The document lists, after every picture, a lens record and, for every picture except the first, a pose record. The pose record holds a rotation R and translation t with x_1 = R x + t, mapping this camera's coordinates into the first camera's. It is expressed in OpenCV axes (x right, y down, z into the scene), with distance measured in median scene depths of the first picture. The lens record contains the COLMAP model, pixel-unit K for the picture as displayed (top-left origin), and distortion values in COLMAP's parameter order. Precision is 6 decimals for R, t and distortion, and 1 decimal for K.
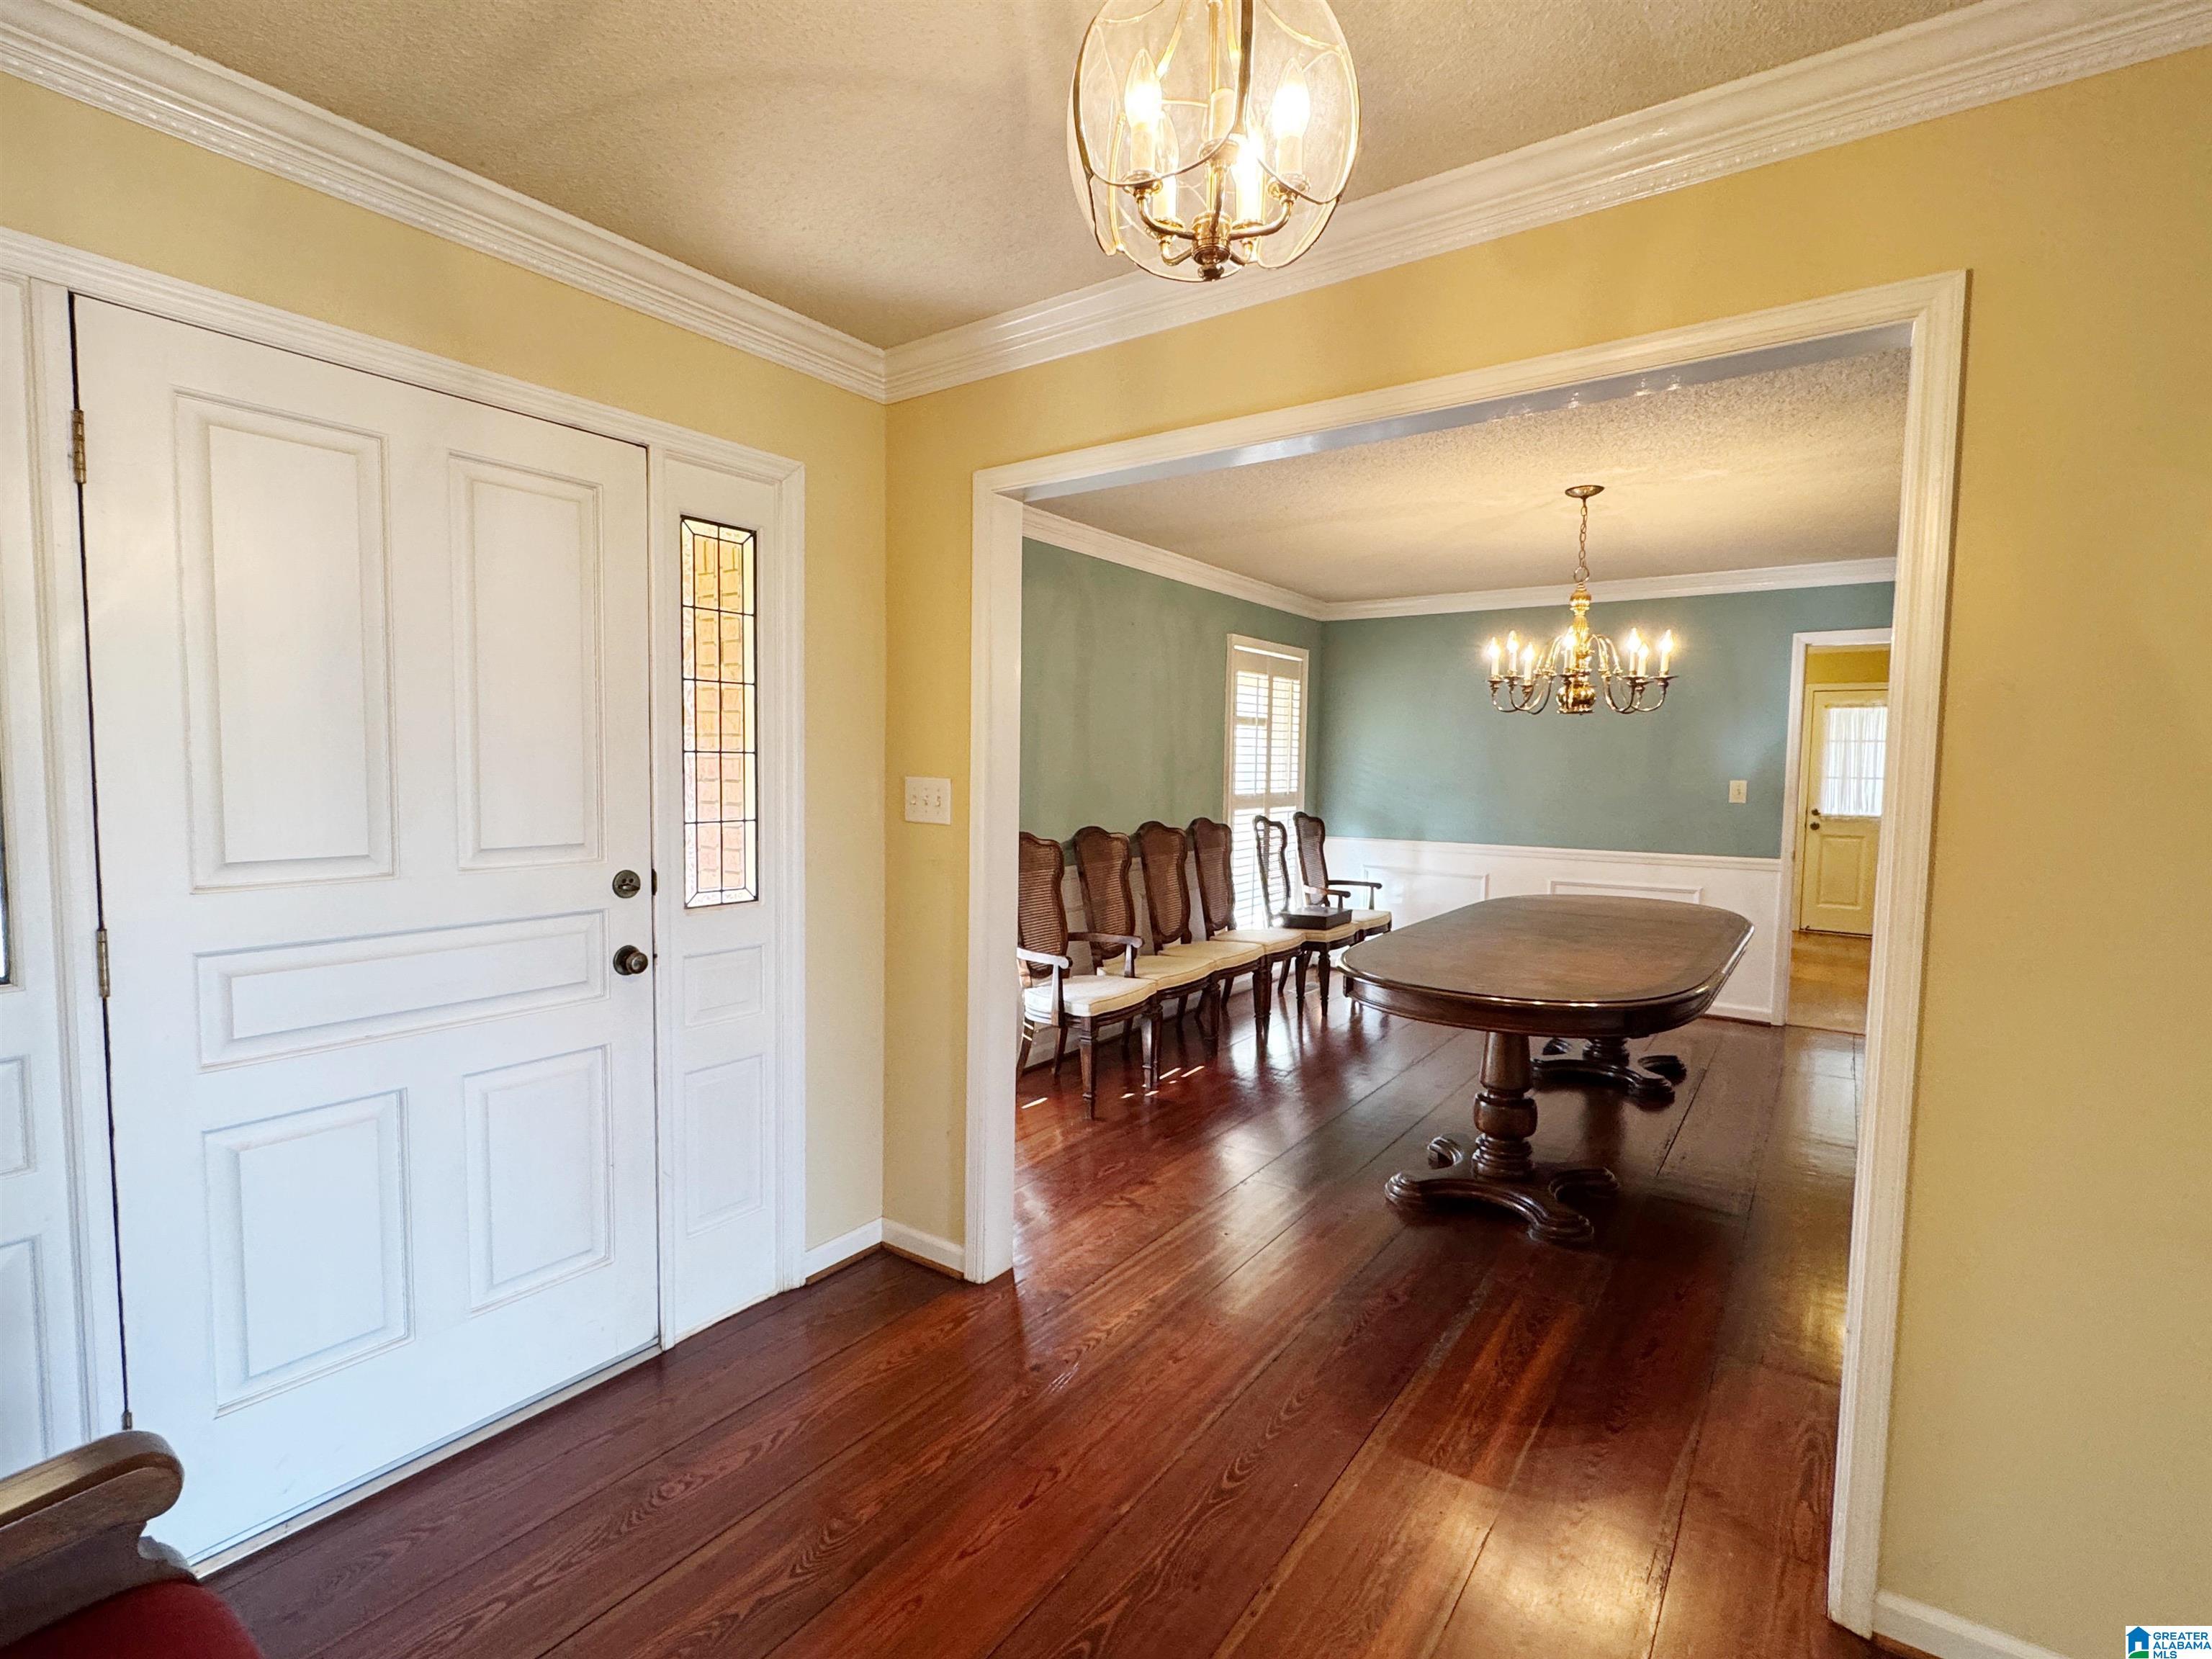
lens RADIAL K [[1048.4, 0, 1107.5], [0, 1048.4, 832.0], [0, 0, 1]] dist [0.002087, -0.002801]
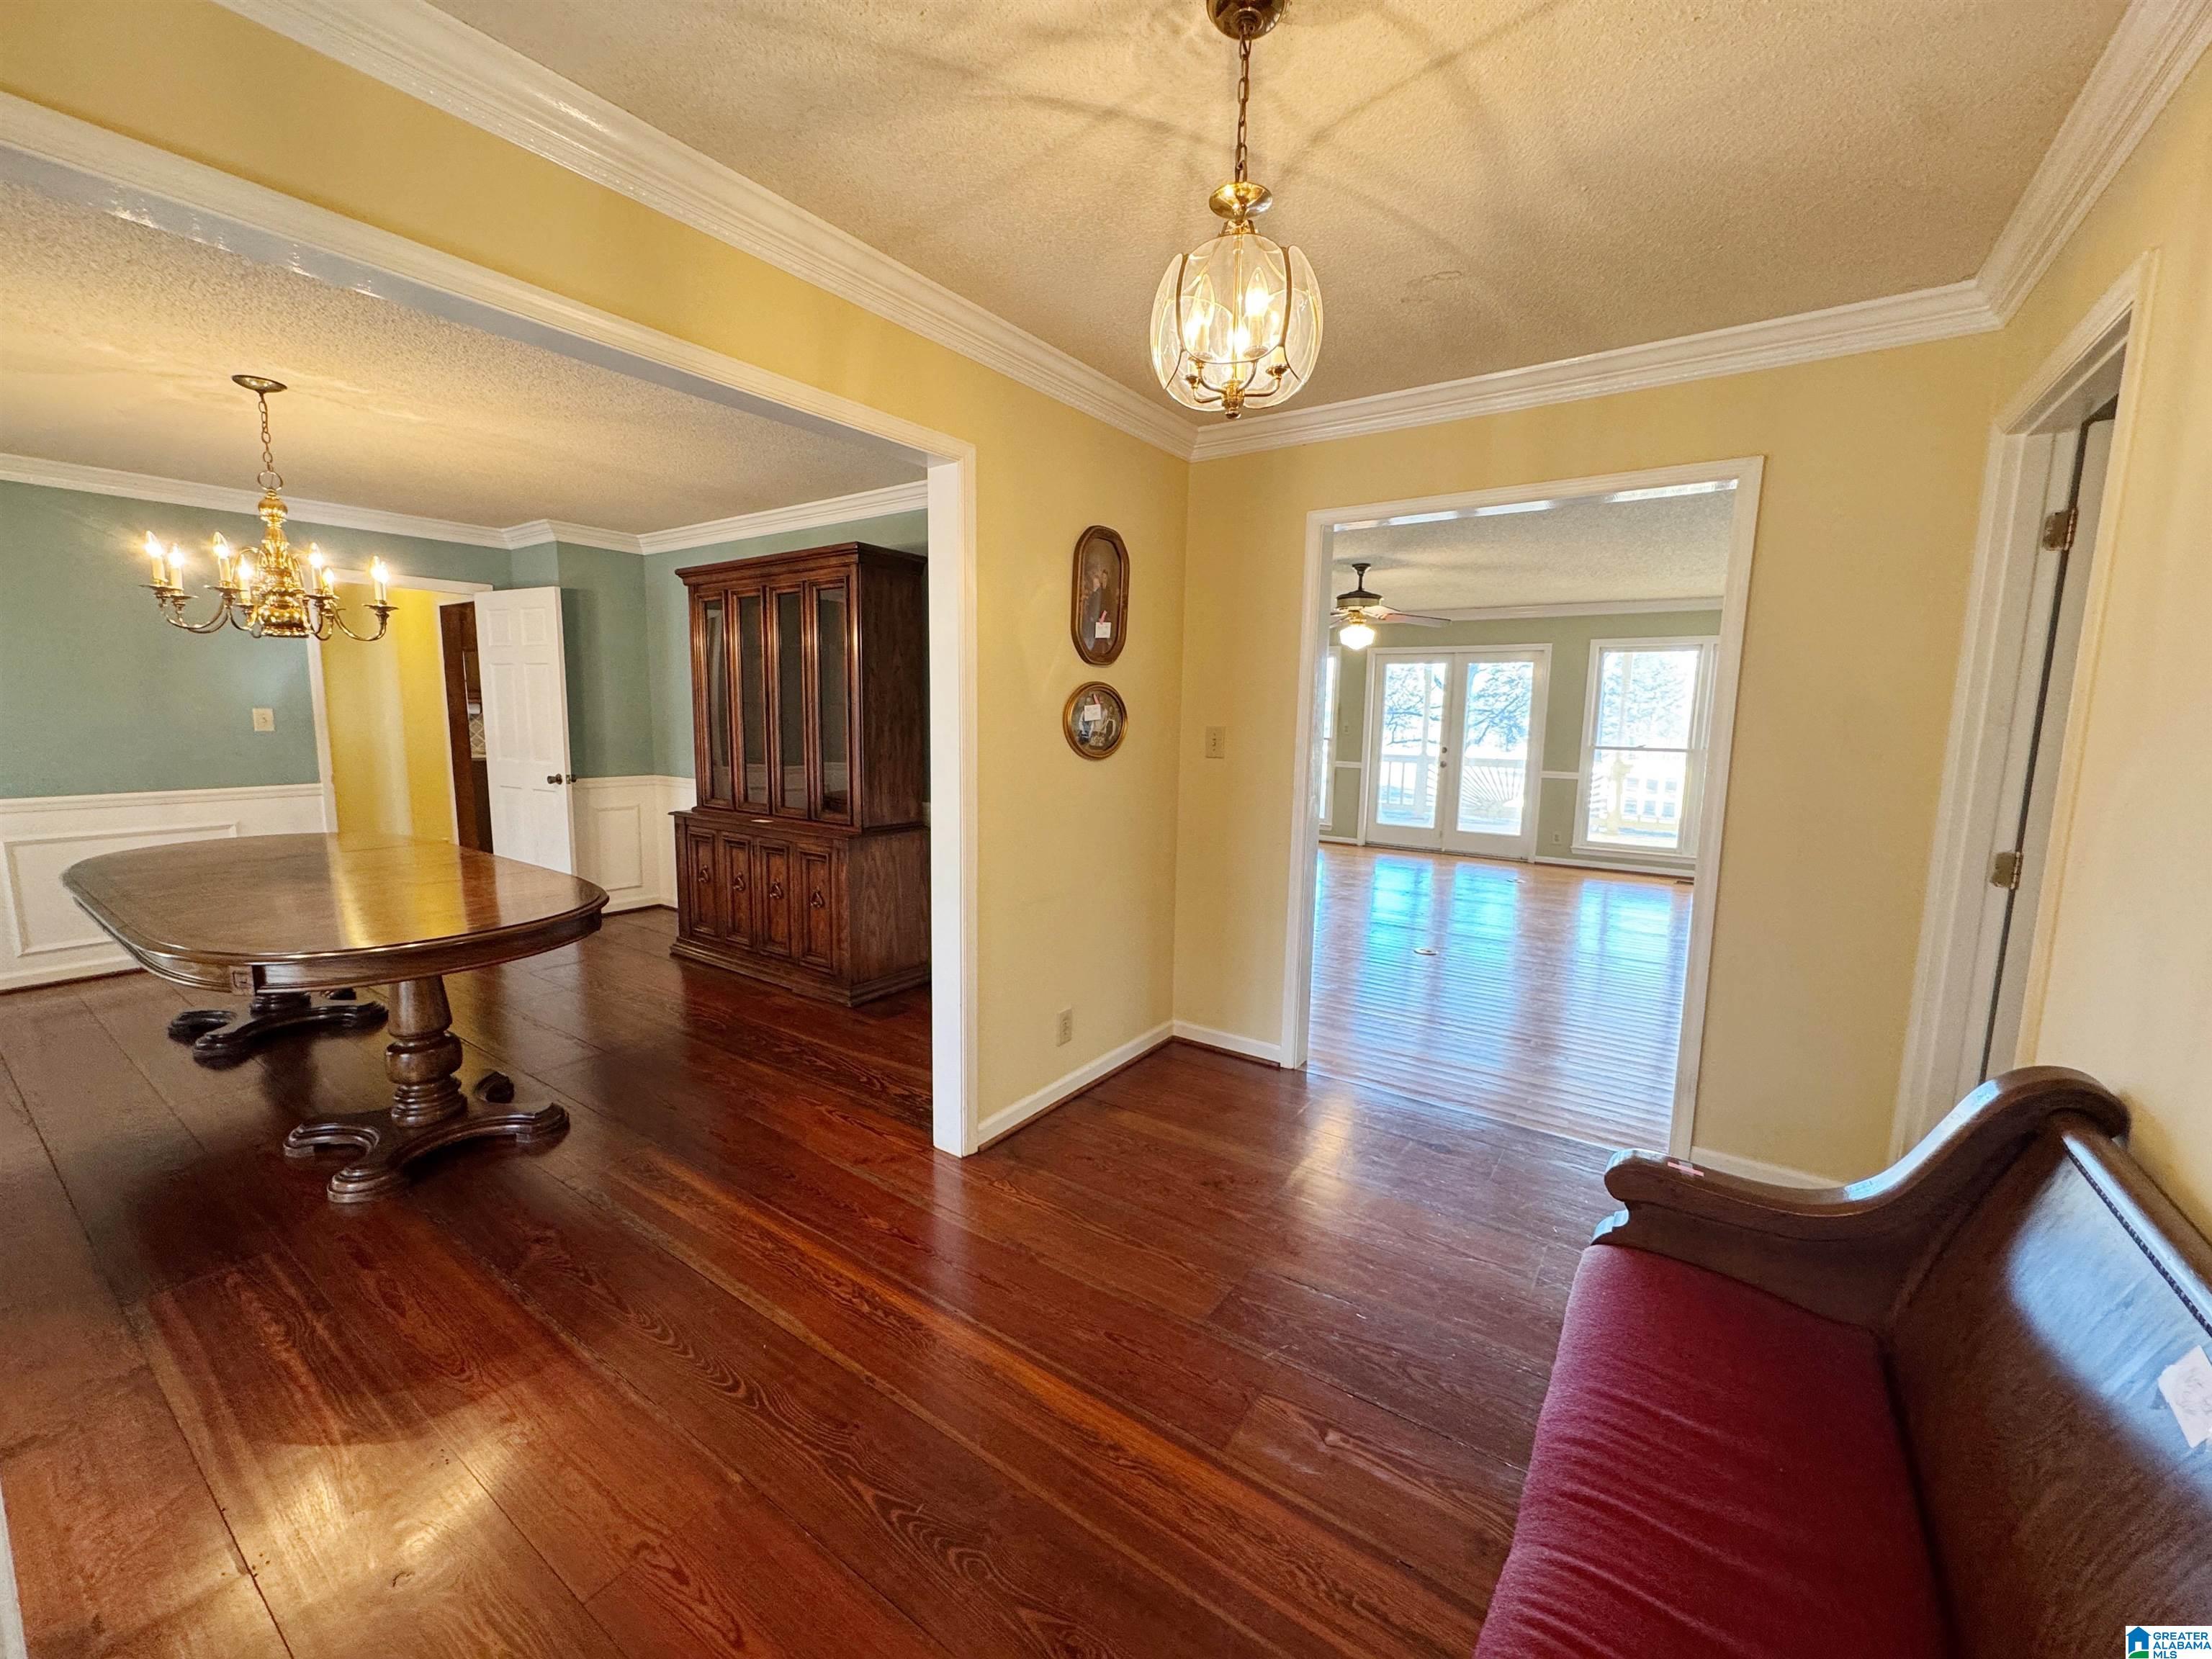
lens RADIAL K [[891.1, 0, 1090.2], [0, 891.1, 827.7], [0, 0, 1]] dist [-0.003105, -0.000054]
pose [[-0.003278, -0.144128, 0.989554, -0.234655], [0.052669, 0.988161, 0.144099, -0.016490], [-0.998607, 0.052591, 0.004352, 0.210194]]
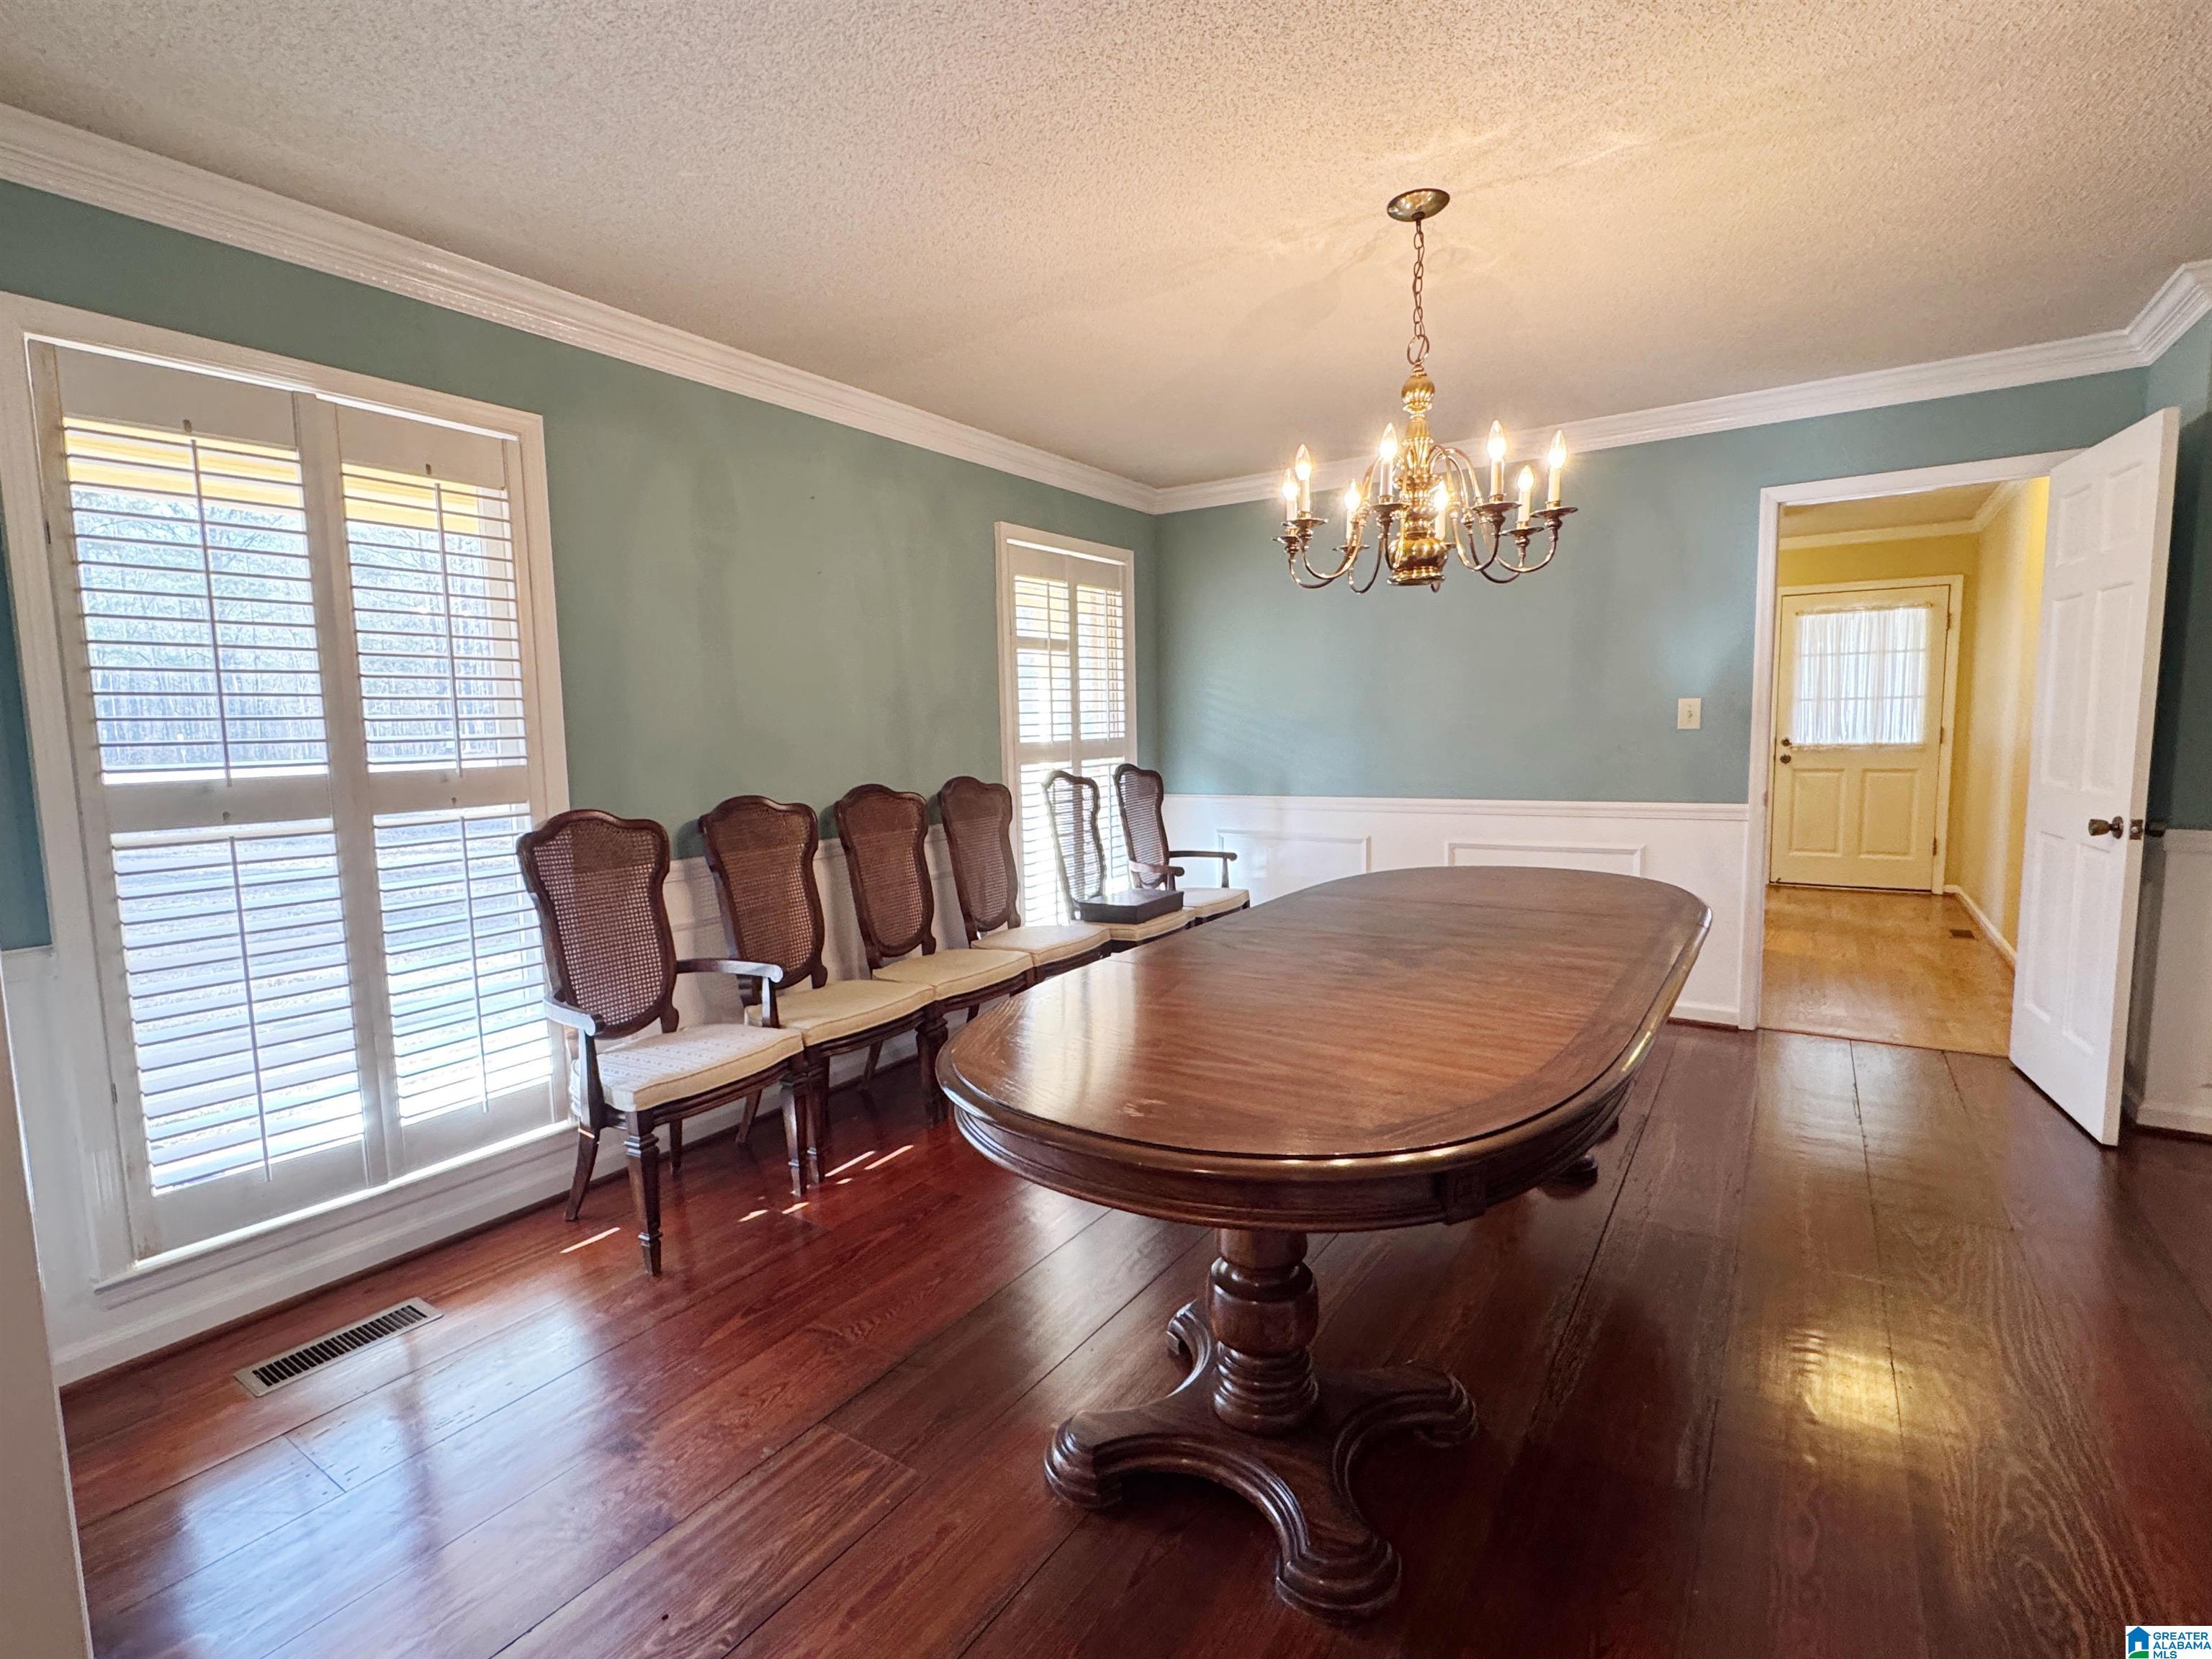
lens RADIAL K [[1048.4, 0, 1107.6], [0, 1048.4, 829.6], [0, 0, 1]] dist [0.002087, -0.002801]
pose [[0.998934, -0.038762, 0.025051, 0.167300], [0.037874, 0.998669, 0.035019, 0.001278], [-0.026375, -0.034033, 0.999073, 0.265669]]
